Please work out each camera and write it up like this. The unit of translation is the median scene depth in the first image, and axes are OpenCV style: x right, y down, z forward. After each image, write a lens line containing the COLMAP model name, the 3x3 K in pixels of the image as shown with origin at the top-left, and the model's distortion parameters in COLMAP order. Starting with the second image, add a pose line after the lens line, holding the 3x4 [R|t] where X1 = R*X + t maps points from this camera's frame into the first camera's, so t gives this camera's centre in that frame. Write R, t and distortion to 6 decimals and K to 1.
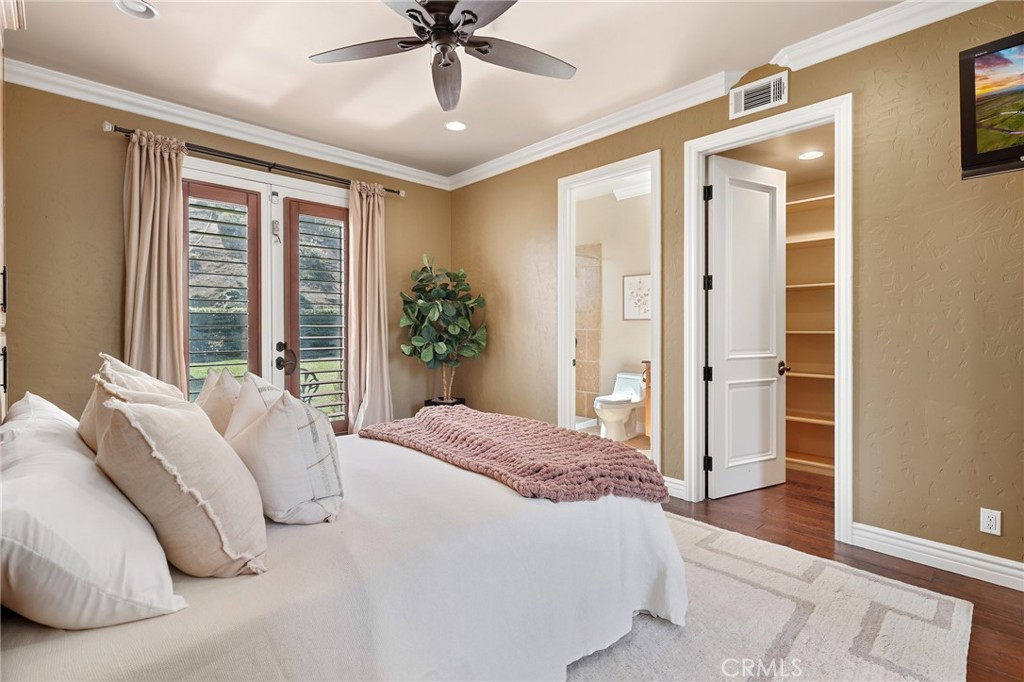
lens RADIAL K [[463.3, 0, 510.5], [0, 463.3, 336.2], [0, 0, 1]] dist [-0.010456, -0.000701]
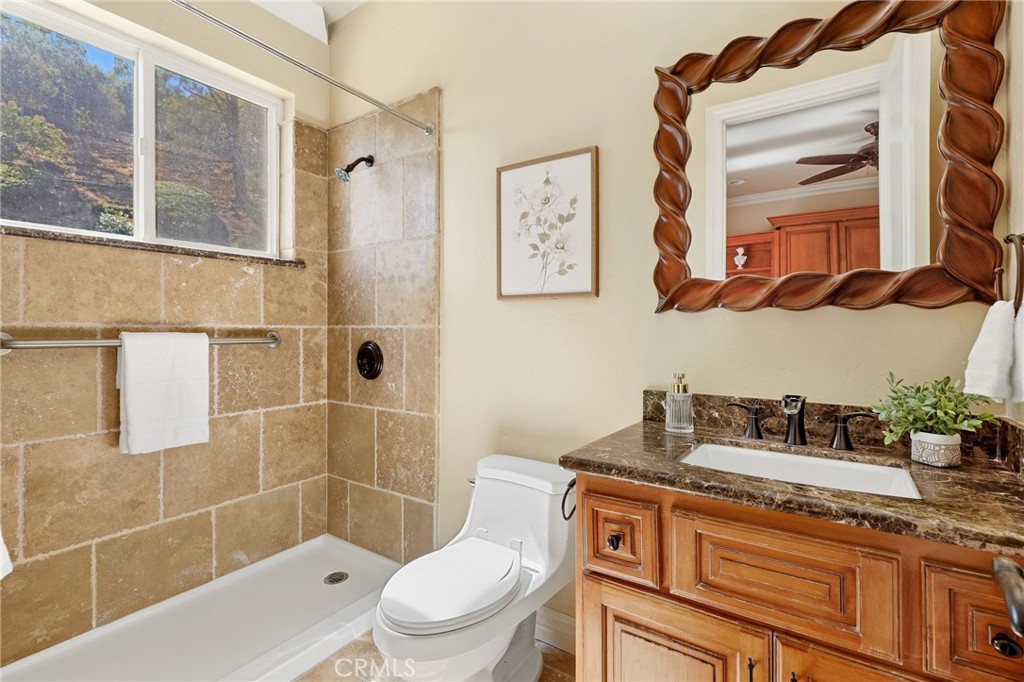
lens RADIAL K [[463.3, 0, 513.5], [0, 463.3, 338.0], [0, 0, 1]] dist [-0.010456, -0.000701]
pose [[0.971232, -0.002739, 0.238118, 0.168909], [0.003641, 0.999988, -0.003348, -0.003499], [-0.238106, 0.004119, 0.971230, 0.651776]]
